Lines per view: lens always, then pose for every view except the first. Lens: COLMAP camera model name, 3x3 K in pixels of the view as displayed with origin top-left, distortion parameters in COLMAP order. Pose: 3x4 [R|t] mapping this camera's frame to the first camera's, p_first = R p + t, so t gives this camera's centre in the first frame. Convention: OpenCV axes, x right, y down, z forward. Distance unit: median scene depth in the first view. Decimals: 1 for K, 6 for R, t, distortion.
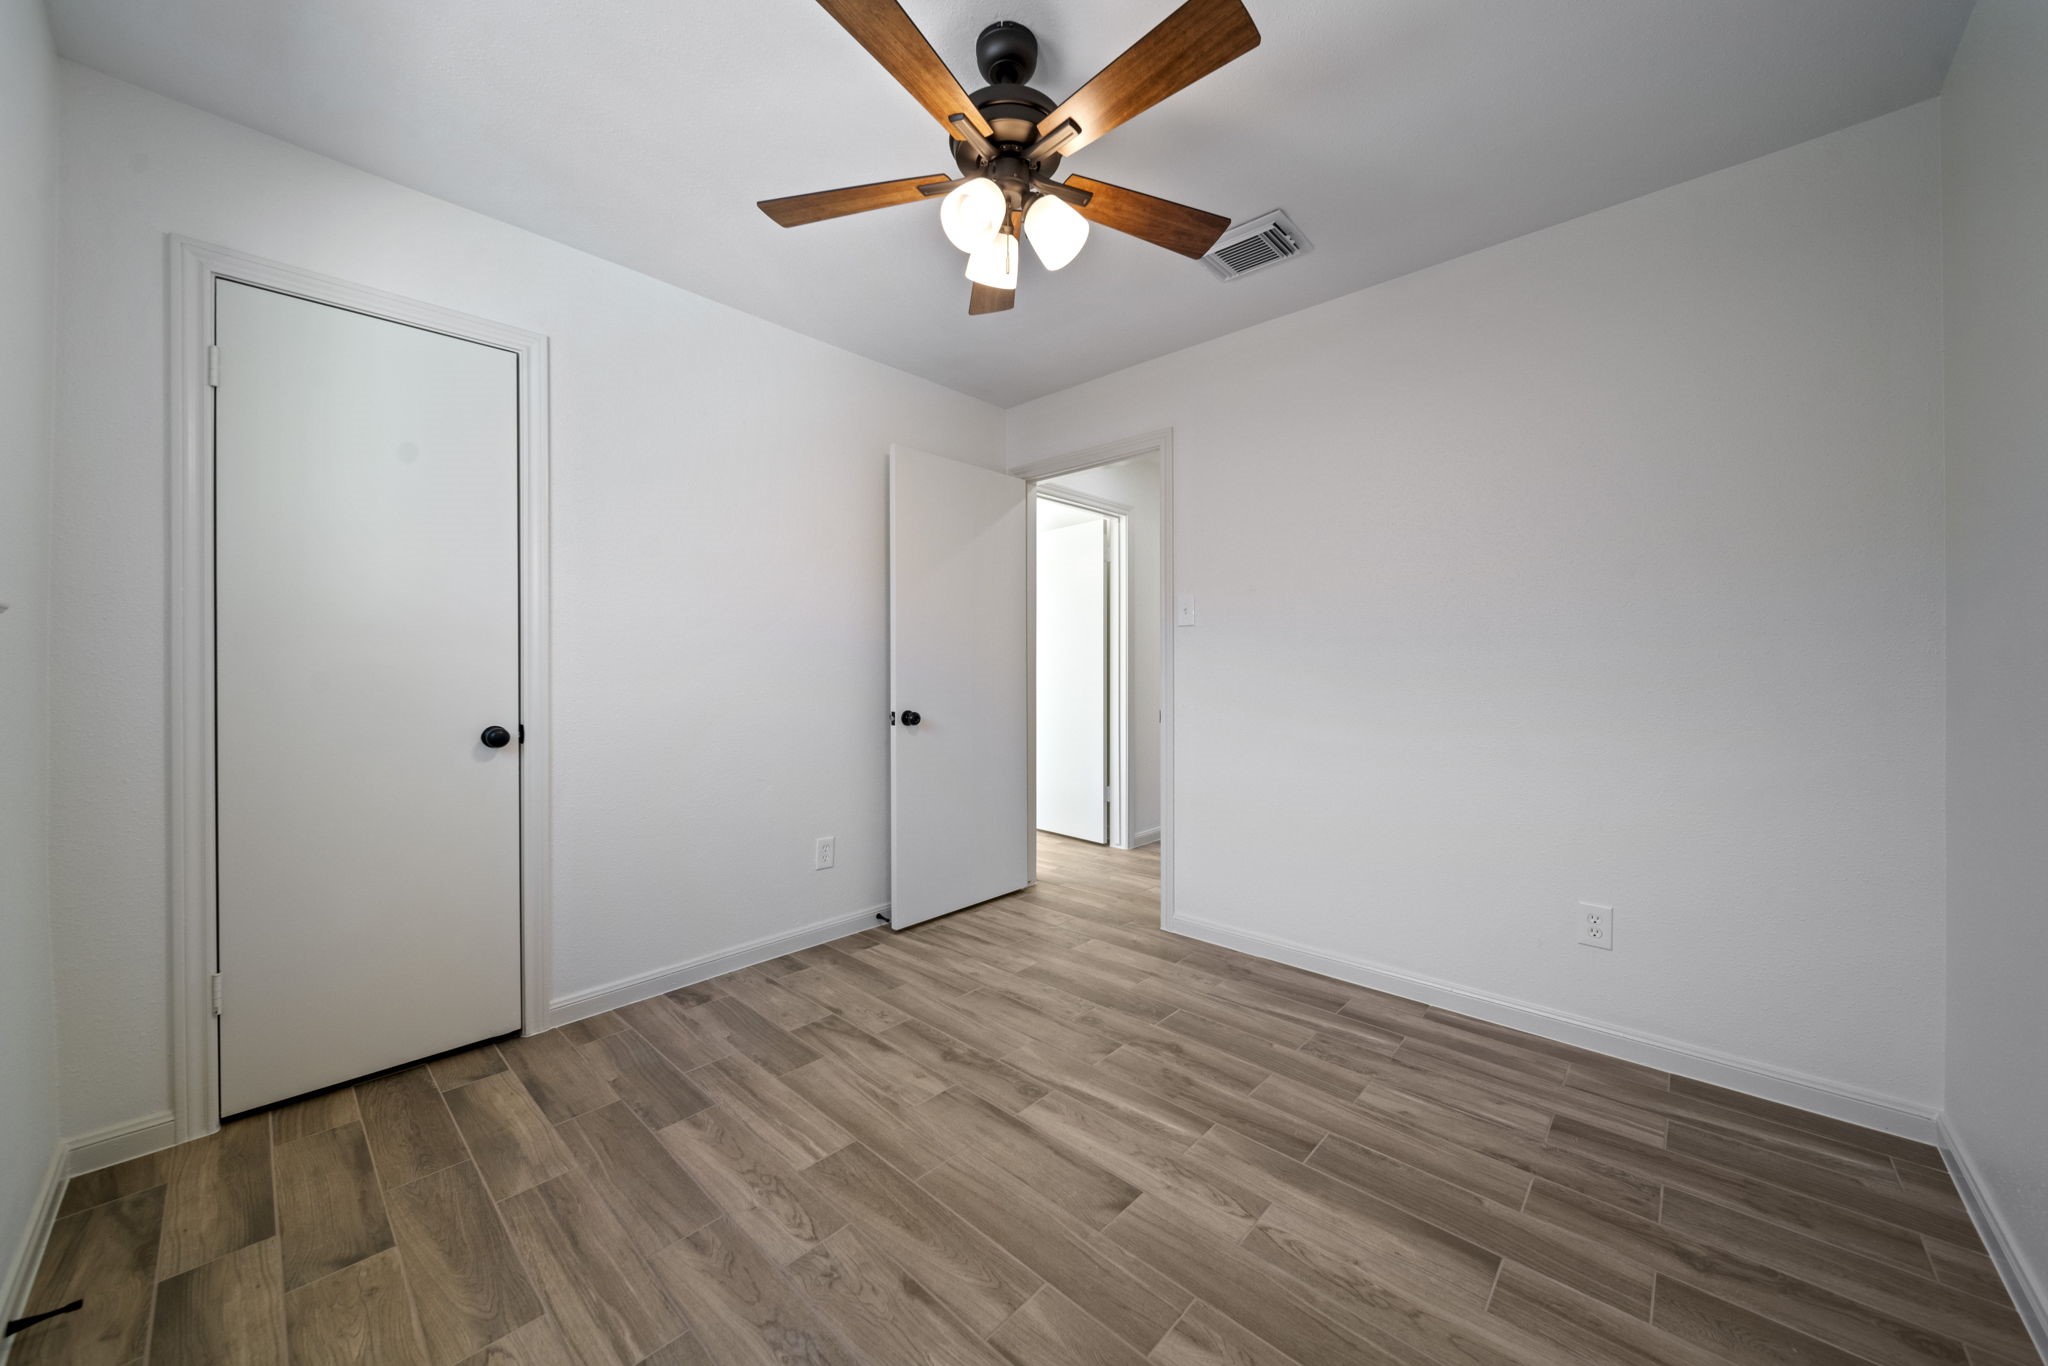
lens RADIAL K [[721.9, 0, 1025.5], [0, 721.9, 676.2], [0, 0, 1]] dist [0.000094, -0.000198]
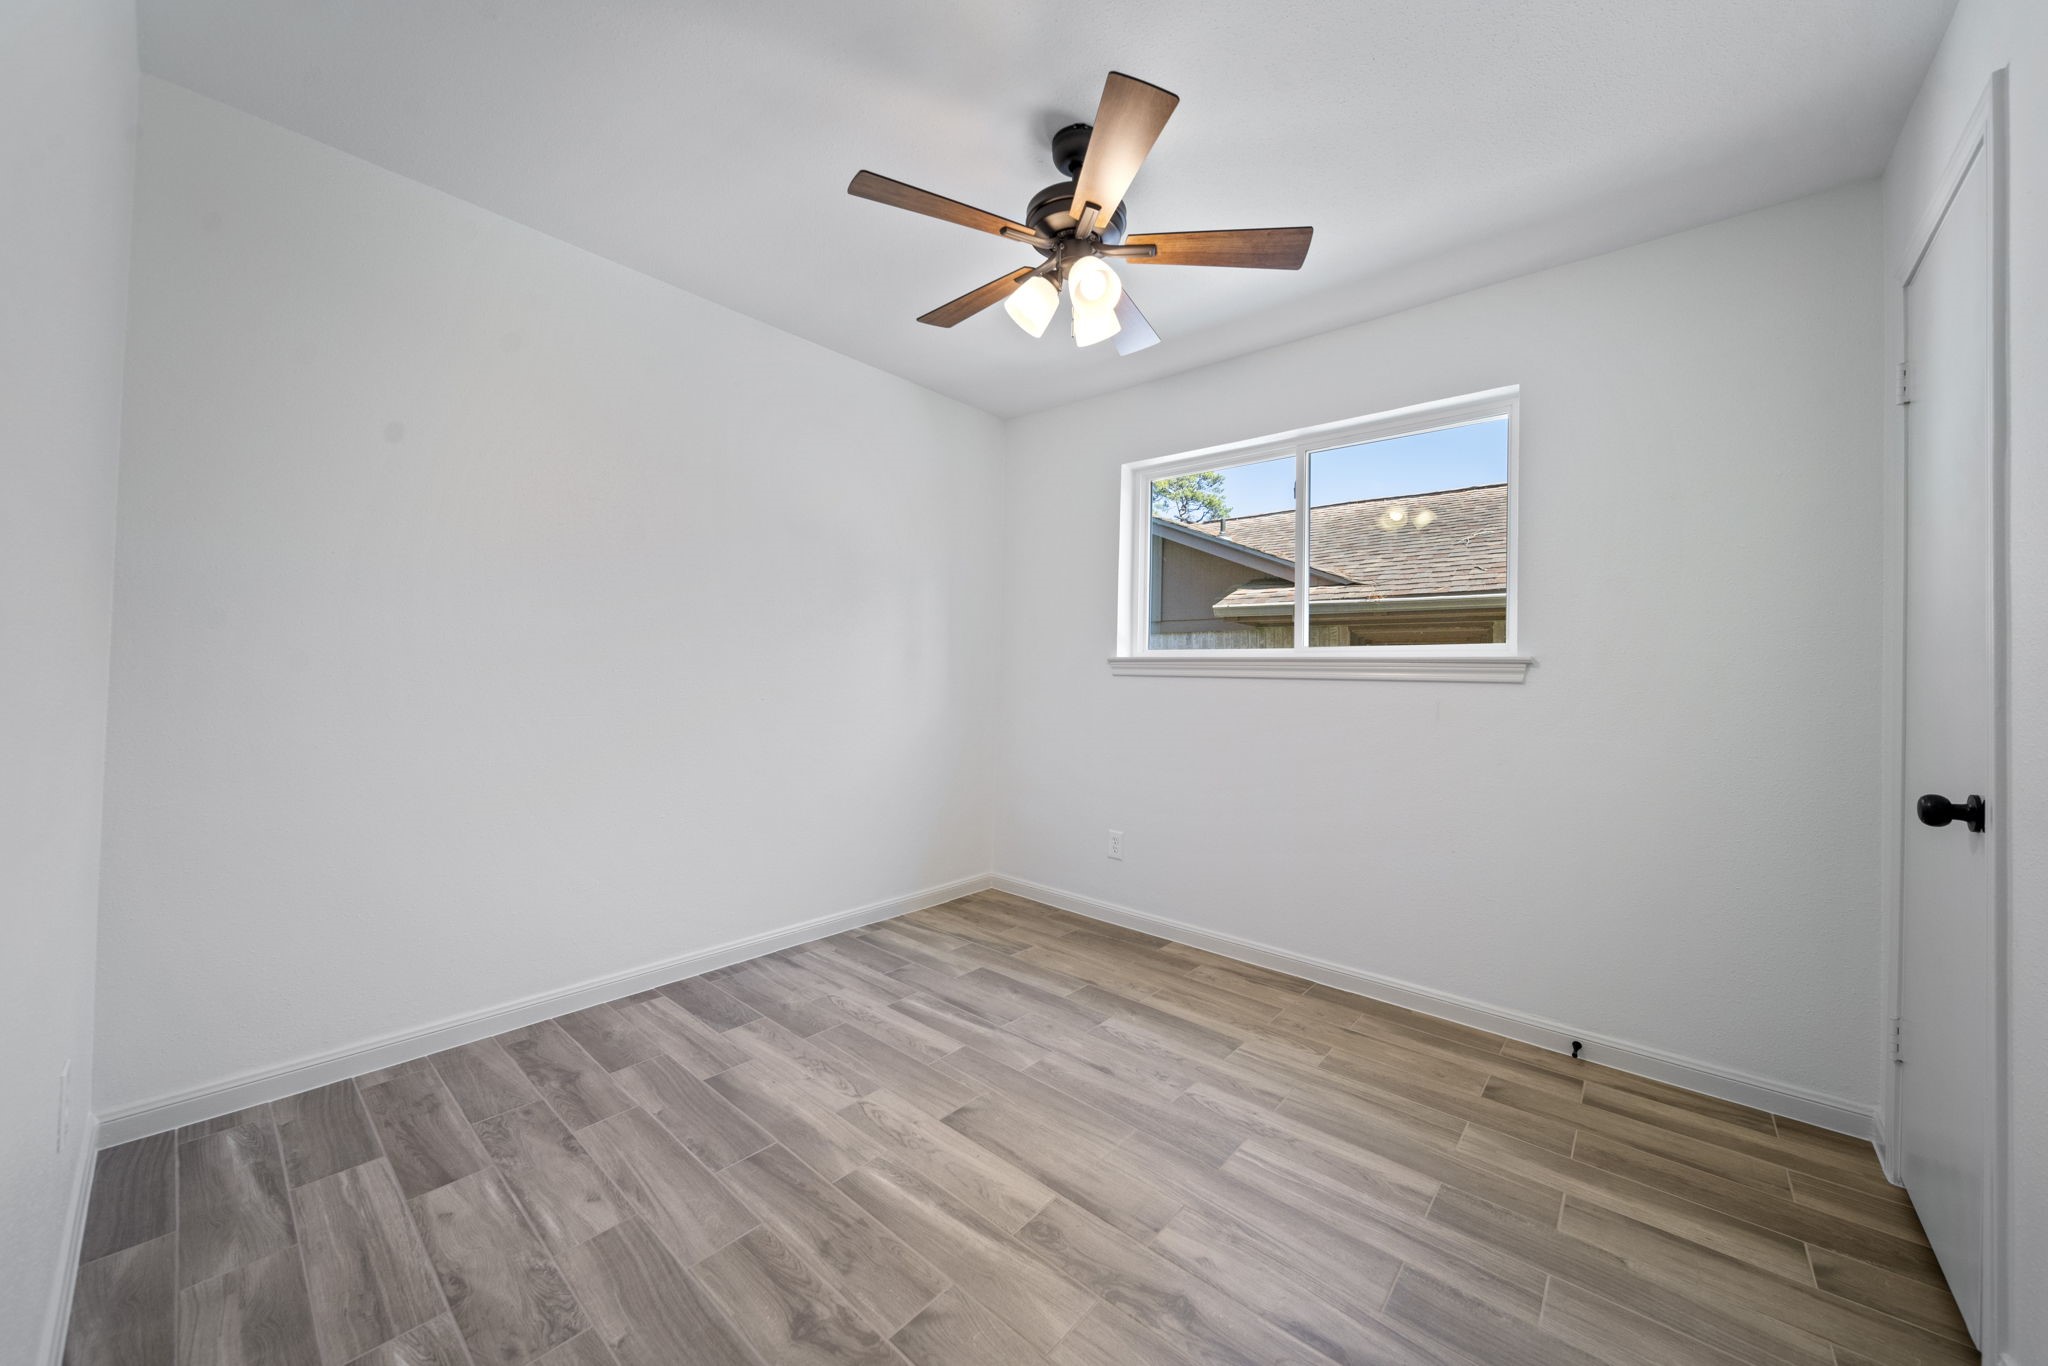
lens RADIAL K [[721.9, 0, 1025.5], [0, 721.9, 676.2], [0, 0, 1]] dist [0.000094, -0.000198]
pose [[-0.998691, -0.025464, -0.044366, 0.083881], [-0.025776, 0.999647, 0.006473, -0.016793], [0.044185, 0.007609, -0.998994, 1.957362]]
